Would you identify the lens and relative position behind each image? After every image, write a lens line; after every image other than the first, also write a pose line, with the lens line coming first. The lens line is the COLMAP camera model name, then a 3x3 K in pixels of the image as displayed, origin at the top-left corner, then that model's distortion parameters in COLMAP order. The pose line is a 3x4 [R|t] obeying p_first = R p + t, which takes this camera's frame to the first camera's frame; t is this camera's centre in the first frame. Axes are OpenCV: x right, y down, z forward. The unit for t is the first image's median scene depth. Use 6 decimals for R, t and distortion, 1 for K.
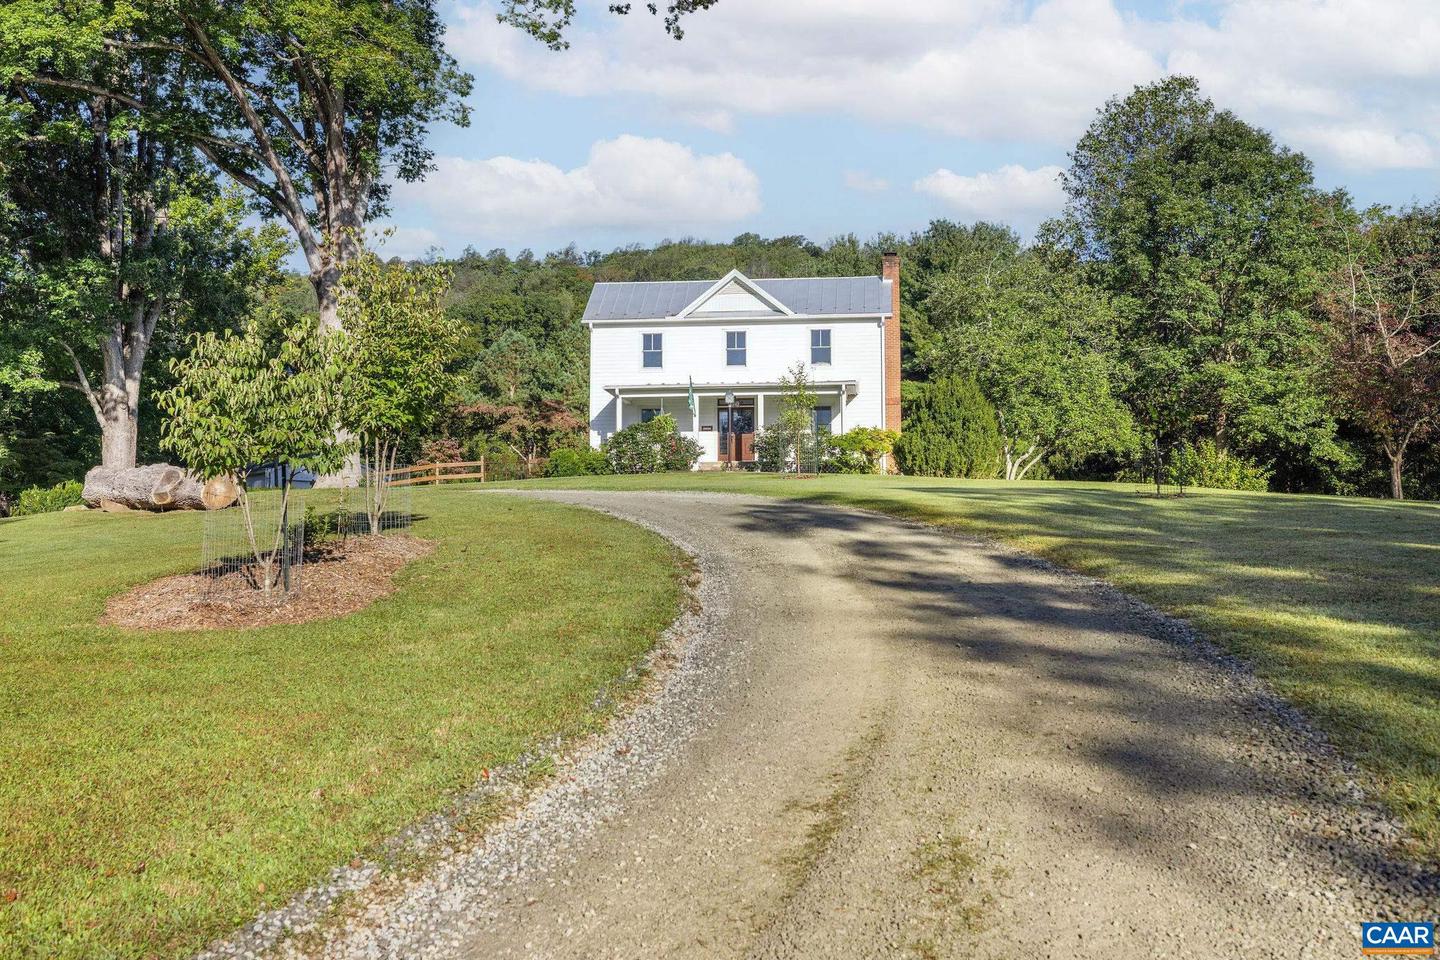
lens RADIAL K [[1449.2, 0, 720.0], [0, 1449.2, 479.7], [0, 0, 1]] dist [0.000539, 0.000000]
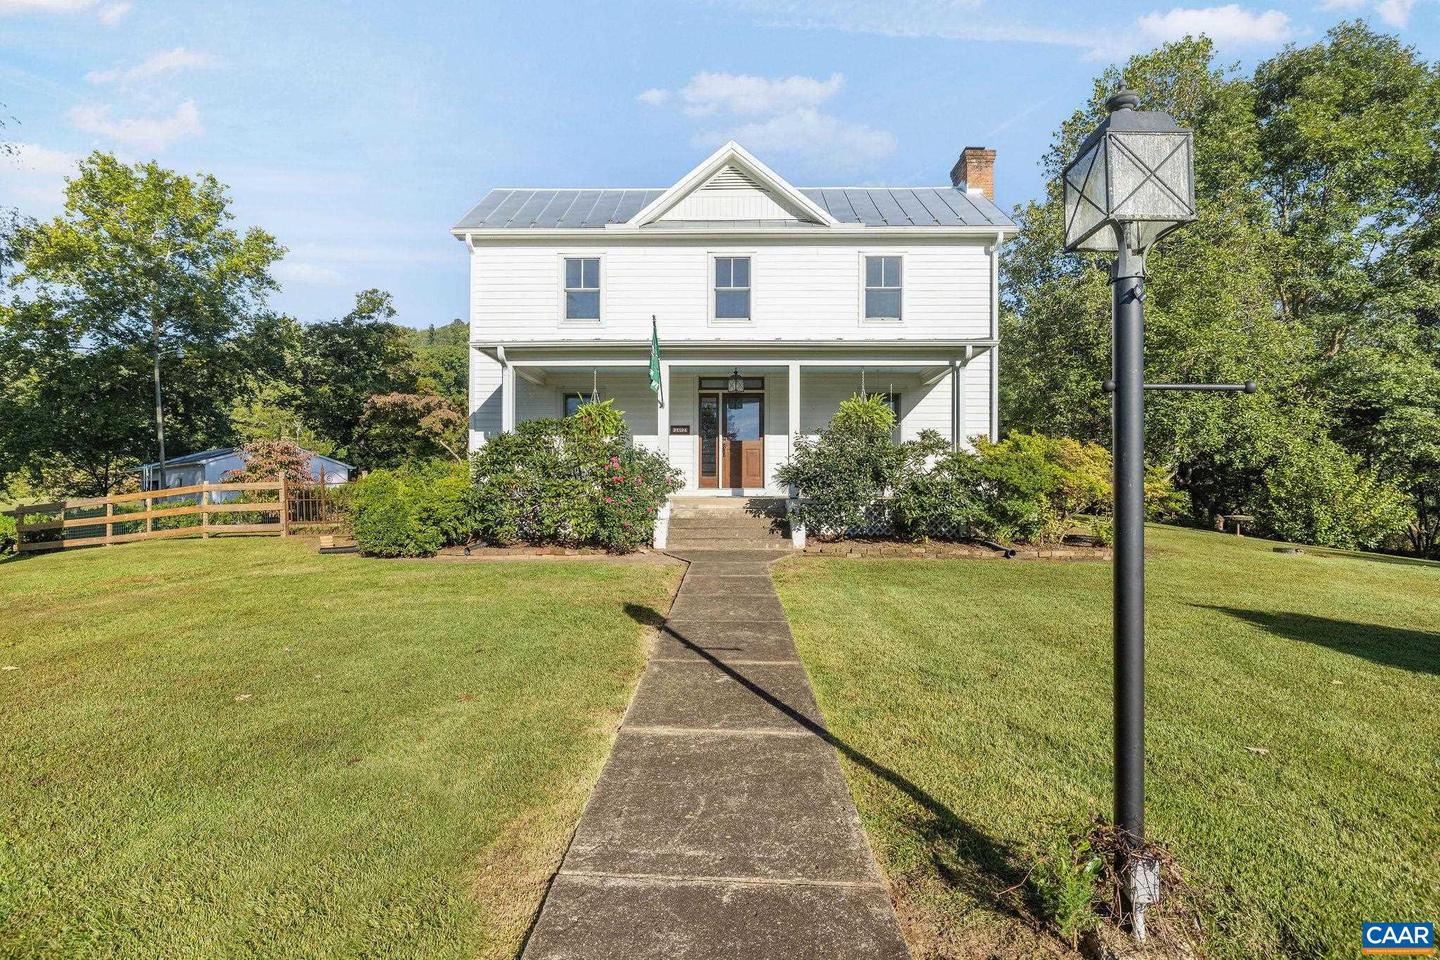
lens RADIAL K [[662.6, 0, 715.8], [0, 662.6, 480.8], [0, 0, 1]] dist [-0.002212, 0.001679]
pose [[0.994768, 0.006834, 0.101934, -0.021103], [-0.012371, 0.998476, 0.053785, -0.029650], [-0.101411, -0.054765, 0.993336, 0.745299]]
